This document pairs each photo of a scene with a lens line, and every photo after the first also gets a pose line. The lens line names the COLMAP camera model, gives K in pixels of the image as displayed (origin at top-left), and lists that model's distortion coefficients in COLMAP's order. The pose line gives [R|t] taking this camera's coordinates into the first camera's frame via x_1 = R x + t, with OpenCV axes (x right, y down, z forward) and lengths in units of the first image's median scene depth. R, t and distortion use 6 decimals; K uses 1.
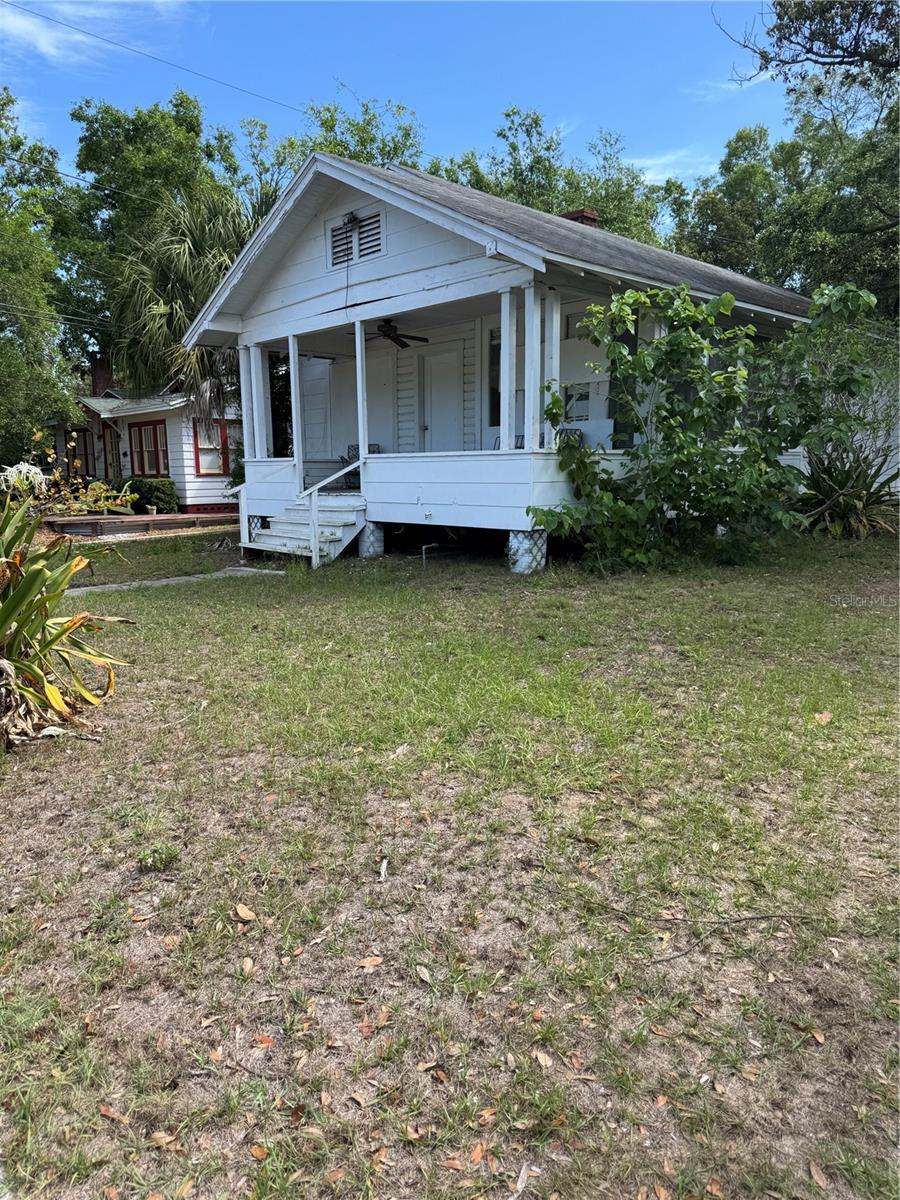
lens RADIAL K [[841.3, 0, 450.6], [0, 841.3, 611.3], [0, 0, 1]] dist [0.051537, -0.049756]
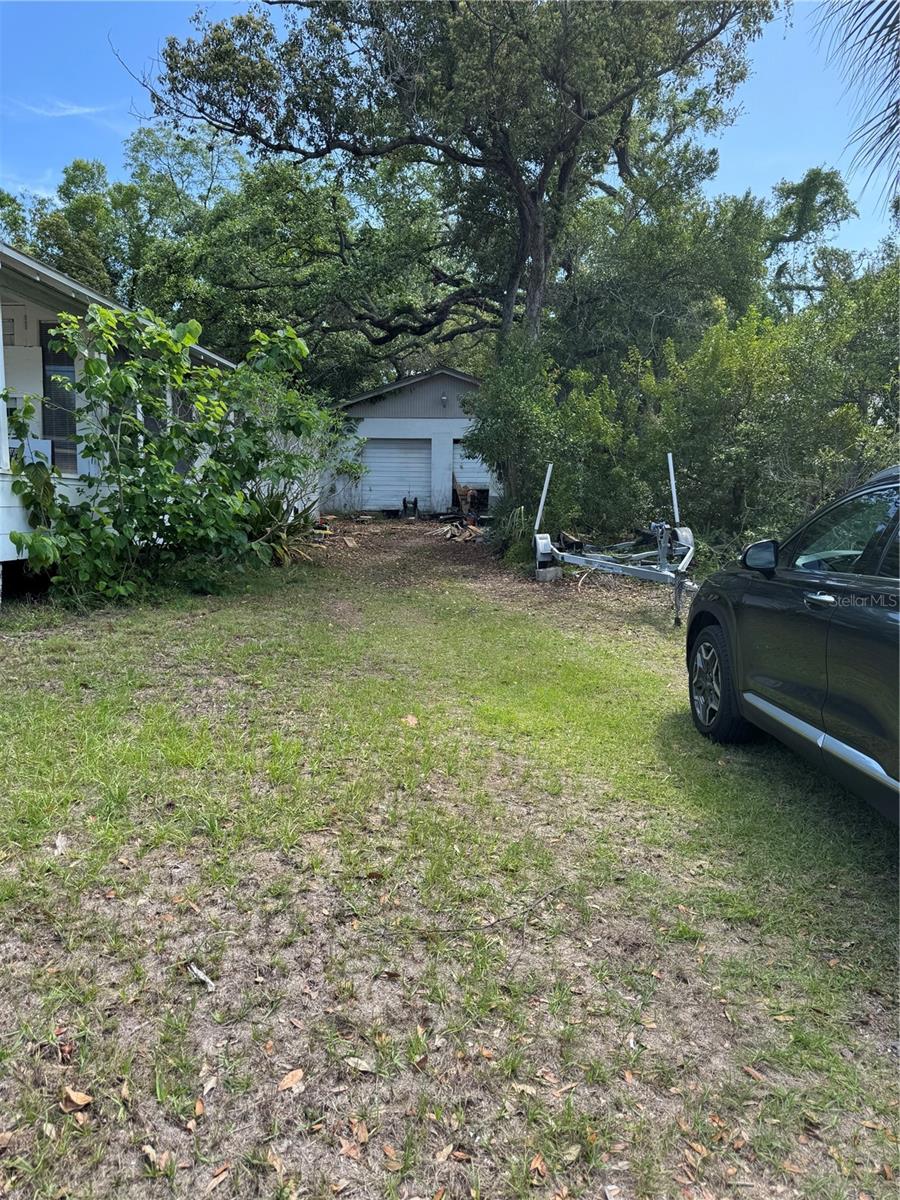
lens RADIAL K [[841.3, 0, 456.3], [0, 841.3, 597.3], [0, 0, 1]] dist [0.051537, -0.049756]
pose [[0.744040, -0.051228, 0.666168, -0.115602], [0.086680, 0.996031, -0.020219, -0.005005], [-0.662488, 0.072788, 0.745528, 0.056828]]
